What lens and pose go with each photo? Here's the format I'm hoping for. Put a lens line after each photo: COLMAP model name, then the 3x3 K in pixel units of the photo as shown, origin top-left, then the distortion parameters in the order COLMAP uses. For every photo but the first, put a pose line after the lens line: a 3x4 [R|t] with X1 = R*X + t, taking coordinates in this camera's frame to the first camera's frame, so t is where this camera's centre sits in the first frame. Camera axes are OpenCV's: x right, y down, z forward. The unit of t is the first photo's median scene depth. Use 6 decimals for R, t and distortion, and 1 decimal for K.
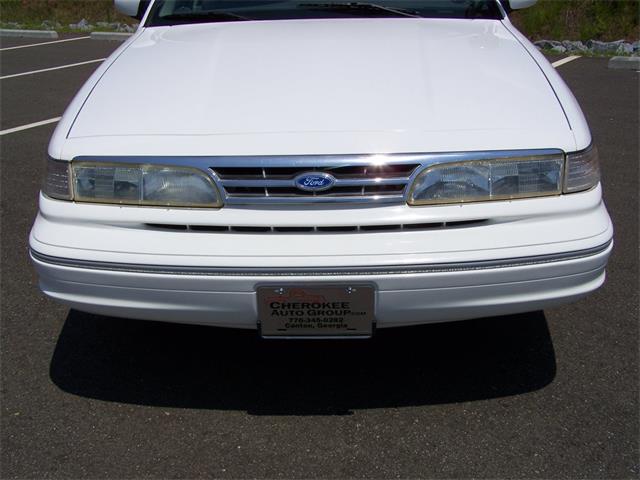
lens RADIAL K [[821.9, 0, 299.2], [0, 821.9, 287.2], [0, 0, 1]] dist [-0.204914, 0.433622]
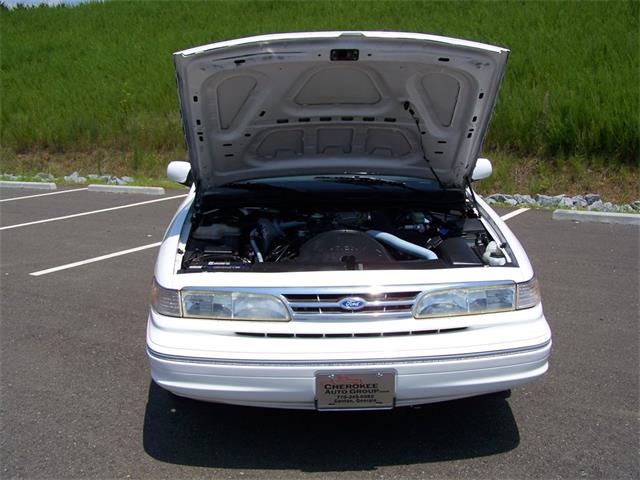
lens RADIAL K [[841.1, 0, 320.0], [0, 841.1, 240.0], [0, 0, 1]] dist [-0.165794, 0.041282]
pose [[0.997225, 0.001324, 0.074440, -0.147978], [0.016003, 0.972660, -0.231682, 0.108217], [-0.072711, 0.232230, 0.969939, -0.490551]]
